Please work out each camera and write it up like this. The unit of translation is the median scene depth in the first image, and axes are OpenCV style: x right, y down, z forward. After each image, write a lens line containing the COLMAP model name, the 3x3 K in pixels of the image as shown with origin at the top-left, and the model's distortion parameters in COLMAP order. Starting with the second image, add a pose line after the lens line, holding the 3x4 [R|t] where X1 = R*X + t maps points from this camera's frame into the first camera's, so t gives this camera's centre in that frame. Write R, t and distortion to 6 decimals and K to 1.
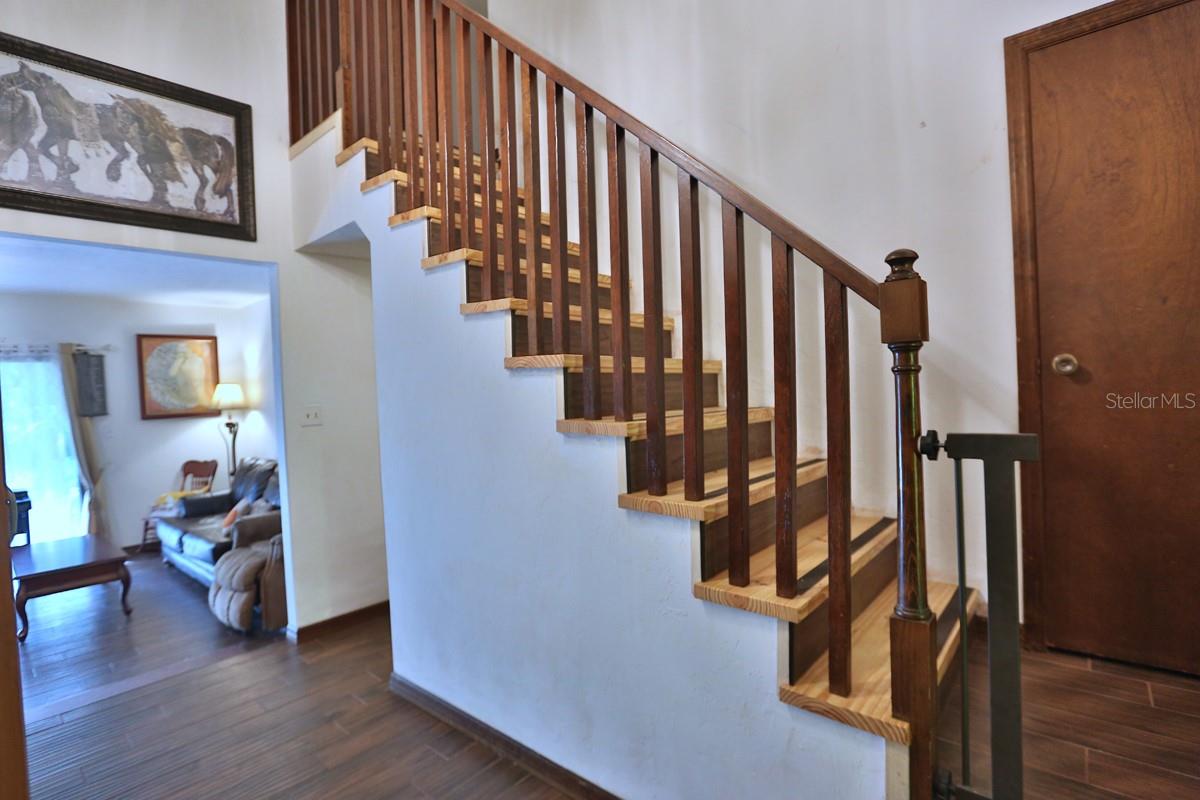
lens RADIAL K [[597.3, 0, 550.5], [0, 597.3, 402.5], [0, 0, 1]] dist [-0.035200, 0.010092]
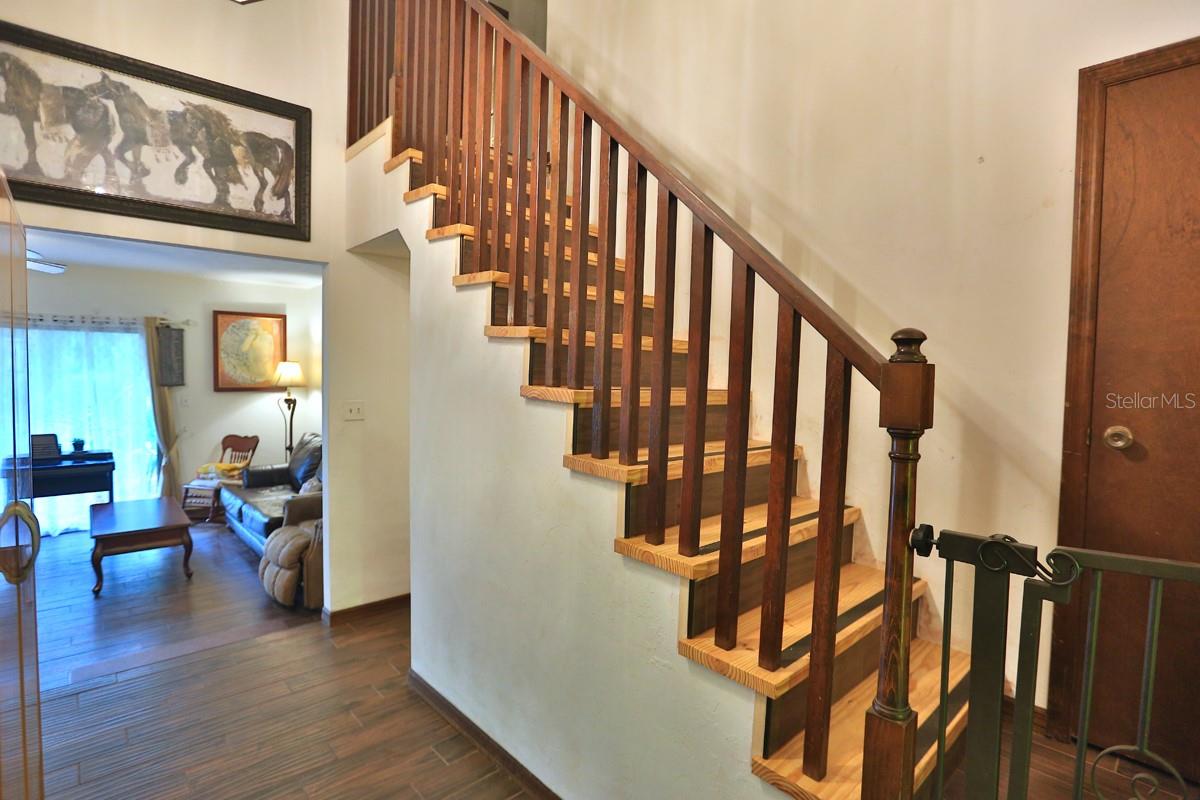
lens RADIAL K [[597.3, 0, 549.9], [0, 597.3, 399.8], [0, 0, 1]] dist [-0.035200, 0.010092]
pose [[0.992371, 0.060852, -0.107221, 0.069819], [-0.057600, 0.997788, 0.033175, -0.074422], [0.109002, -0.026746, 0.993682, 0.001987]]
